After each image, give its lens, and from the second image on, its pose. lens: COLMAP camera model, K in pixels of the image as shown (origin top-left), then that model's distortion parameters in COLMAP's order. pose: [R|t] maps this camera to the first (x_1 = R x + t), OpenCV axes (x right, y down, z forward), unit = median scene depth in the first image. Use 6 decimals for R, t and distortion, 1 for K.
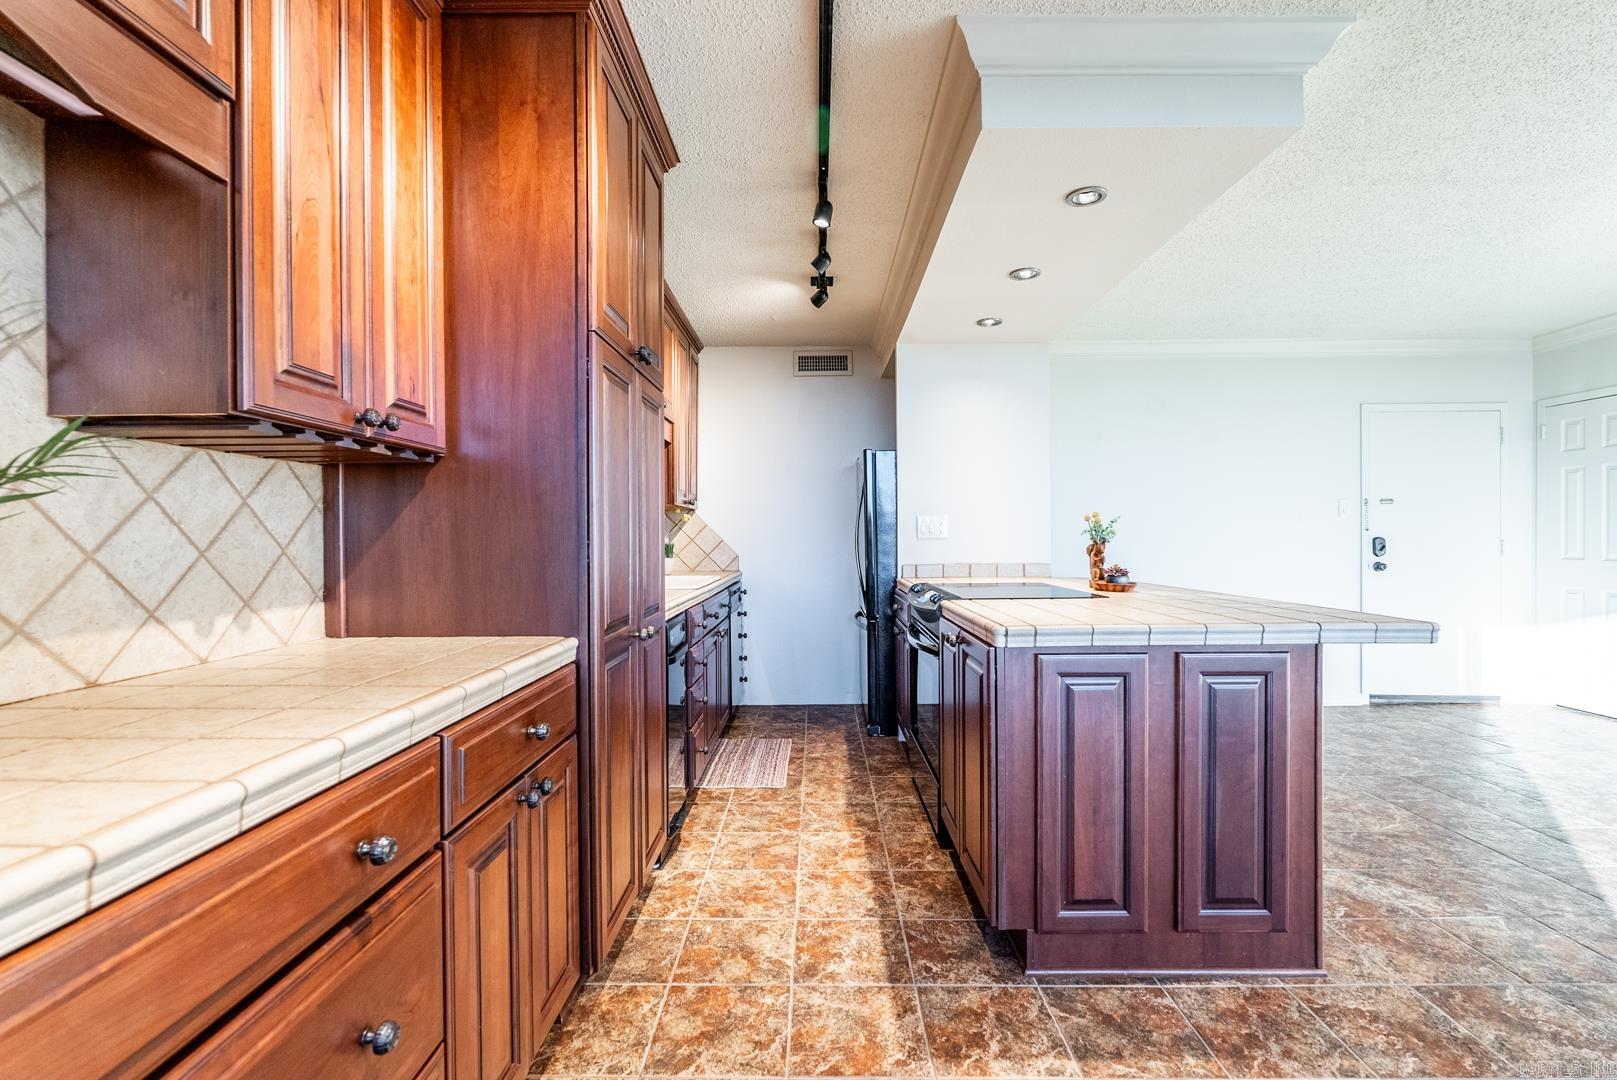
lens RADIAL K [[715.5, 0, 810.3], [0, 715.5, 539.7], [0, 0, 1]] dist [-0.009871, 0.001926]
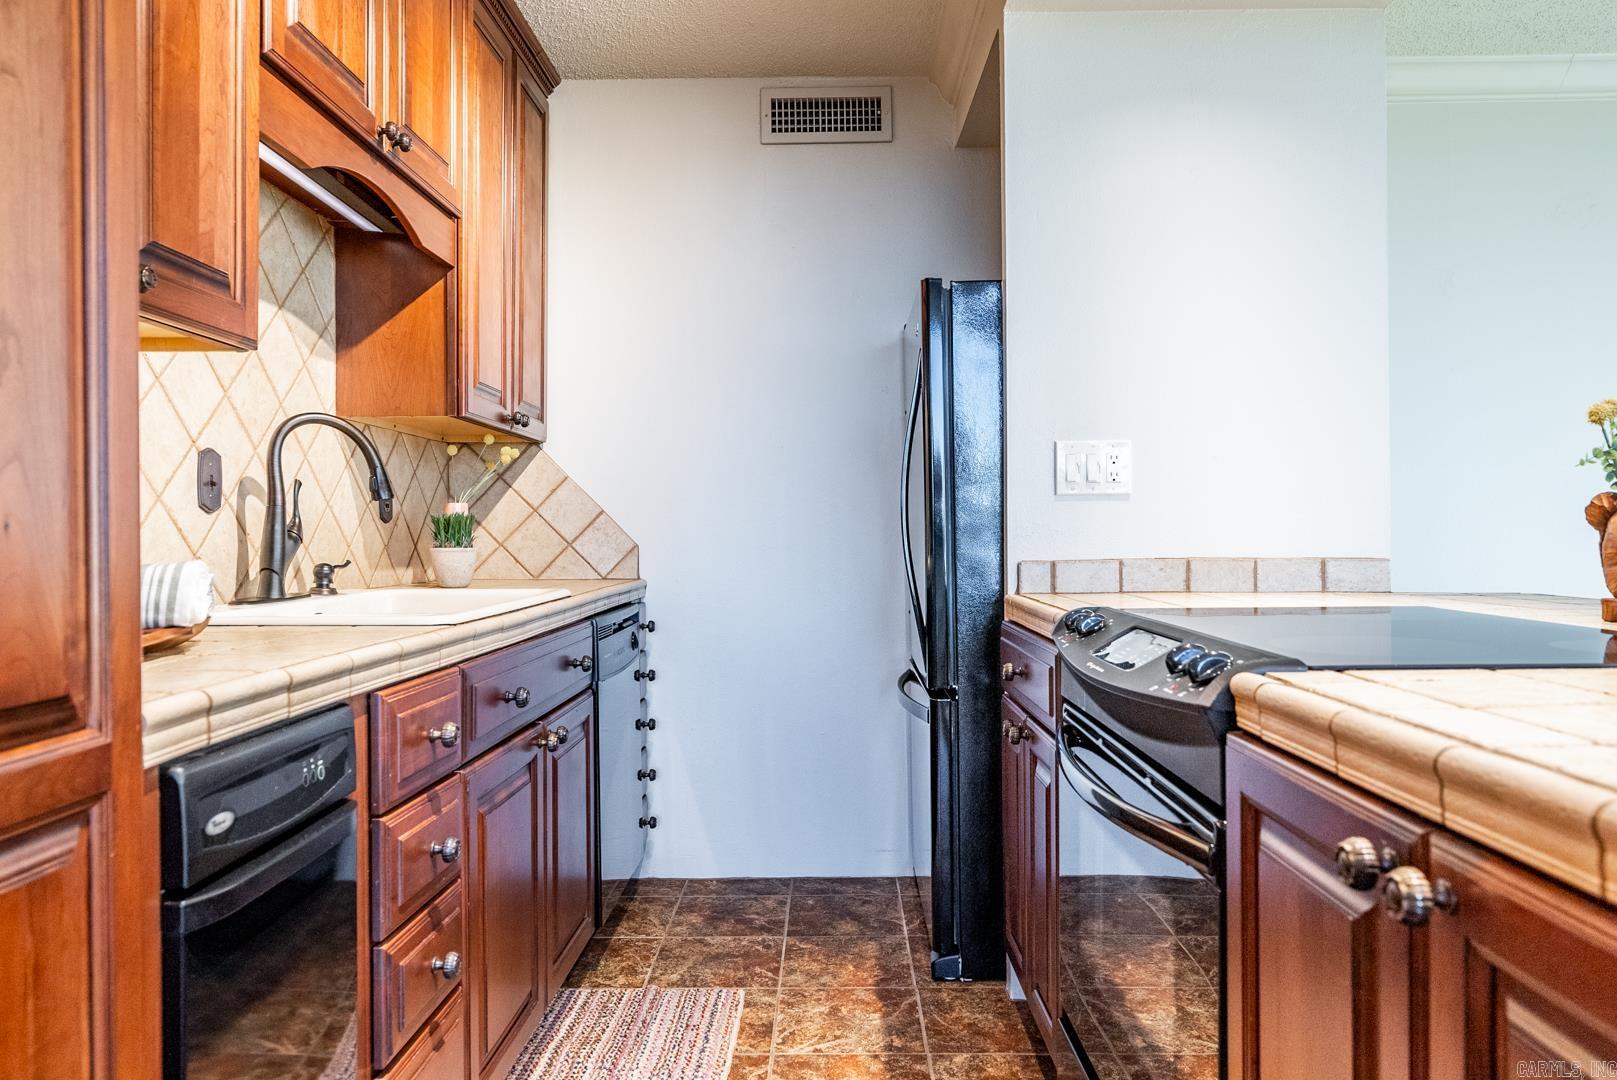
lens RADIAL K [[1100.7, 0, 809.3], [0, 1100.7, 541.3], [0, 0, 1]] dist [-0.006377, 0.003194]
pose [[0.999933, -0.001018, -0.011522, 0.018771], [0.001049, 0.999996, 0.002721, 0.022680], [0.011519, -0.002733, 0.999930, 0.390552]]
